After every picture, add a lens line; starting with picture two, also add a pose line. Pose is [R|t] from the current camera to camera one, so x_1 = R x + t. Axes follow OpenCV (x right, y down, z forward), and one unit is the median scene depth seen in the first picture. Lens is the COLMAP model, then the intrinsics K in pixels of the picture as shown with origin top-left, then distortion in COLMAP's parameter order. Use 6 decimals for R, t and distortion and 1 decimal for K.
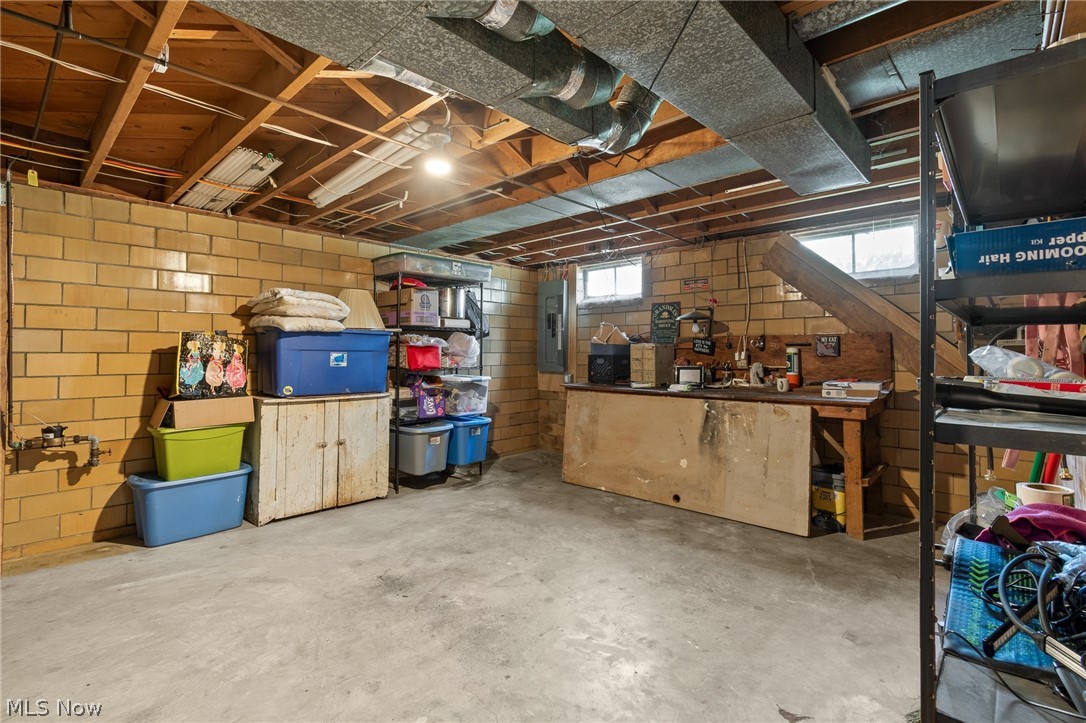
lens RADIAL K [[494.4, 0, 542.0], [0, 494.4, 357.0], [0, 0, 1]] dist [0.003594, -0.002854]
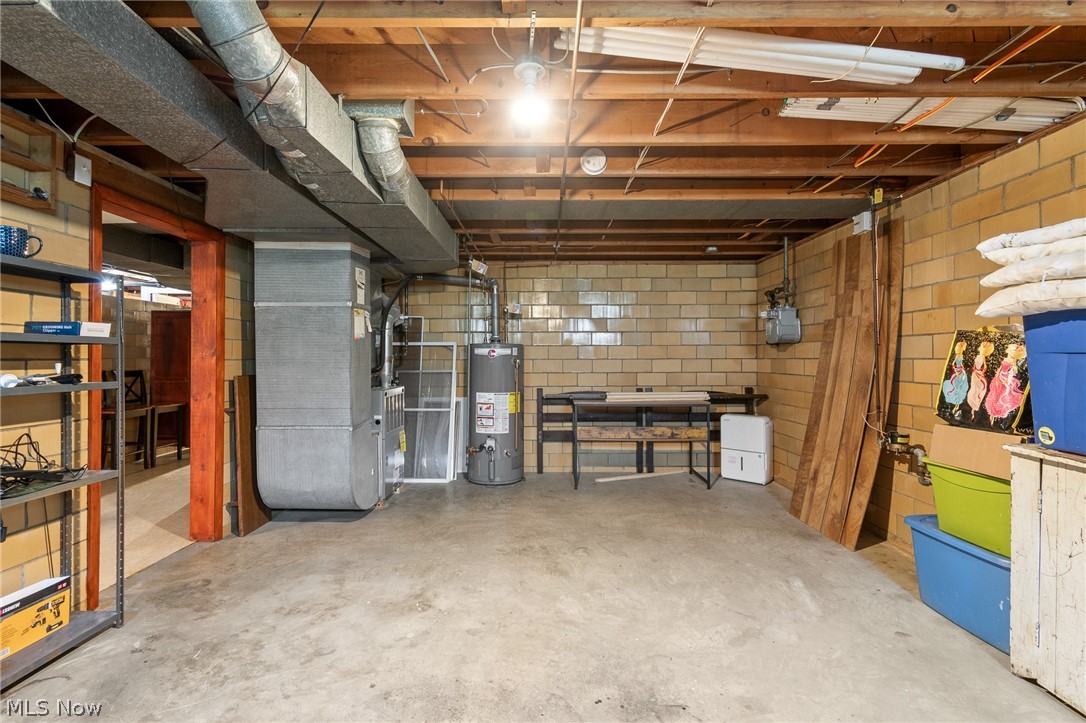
lens RADIAL K [[494.4, 0, 542.5], [0, 494.4, 359.9], [0, 0, 1]] dist [0.003594, -0.002854]
pose [[-0.733223, 0.000322, -0.679988, 0.246031], [-0.004719, 0.999973, 0.005562, -0.010847], [0.679971, 0.007287, -0.733202, 1.352086]]
